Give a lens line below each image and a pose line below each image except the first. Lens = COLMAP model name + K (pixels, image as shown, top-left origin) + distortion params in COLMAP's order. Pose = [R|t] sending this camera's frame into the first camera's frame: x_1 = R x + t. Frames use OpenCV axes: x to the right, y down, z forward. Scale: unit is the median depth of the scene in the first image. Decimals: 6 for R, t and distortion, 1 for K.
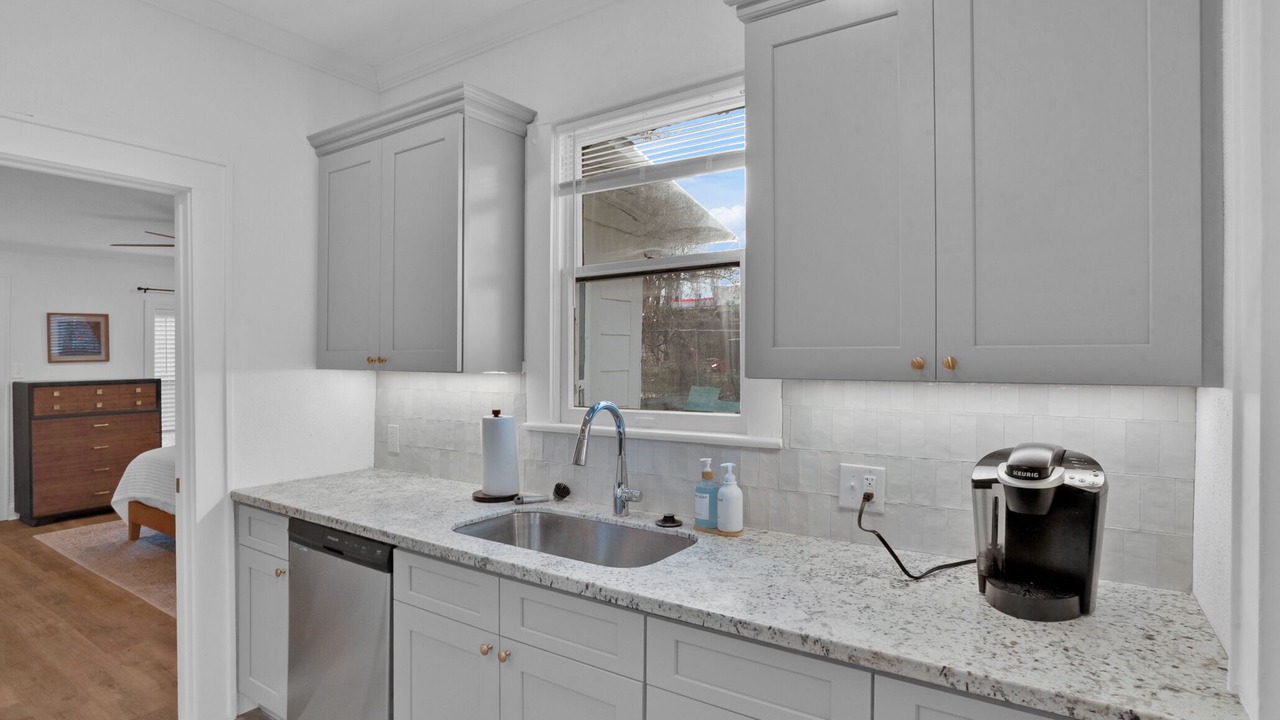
lens RADIAL K [[665.5, 0, 656.8], [0, 665.5, 351.9], [0, 0, 1]] dist [-0.047073, 0.015070]
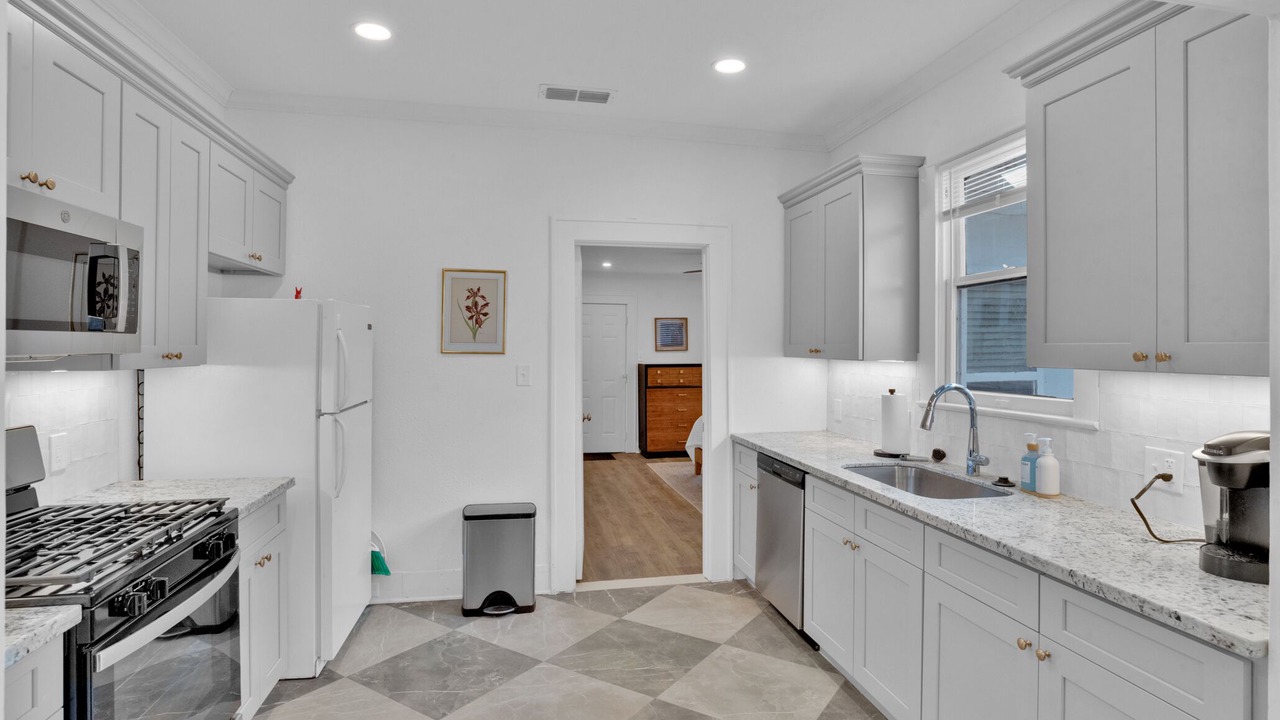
lens RADIAL K [[665.5, 0, 649.7], [0, 665.5, 352.1], [0, 0, 1]] dist [-0.047073, 0.015070]
pose [[0.712247, 0.008874, -0.701873, 0.331527], [0.000443, 0.999914, 0.013091, -0.004229], [0.701928, -0.009635, 0.712182, -0.275728]]
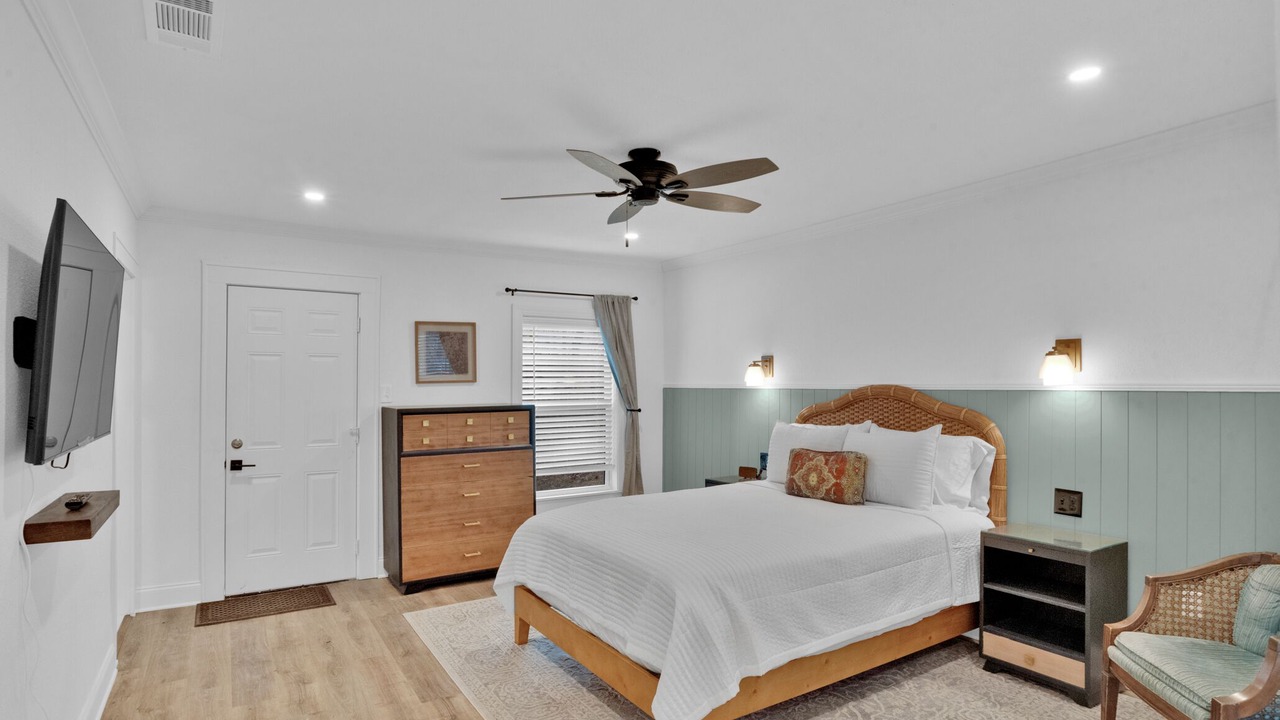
lens RADIAL K [[665.5, 0, 626.8], [0, 665.5, 371.9], [0, 0, 1]] dist [-0.047073, 0.015070]
pose [[0.910015, -0.003135, -0.414564, -0.900143], [0.000840, 0.999983, -0.005718, 0.018250], [0.414575, 0.004855, 0.910002, 0.891516]]
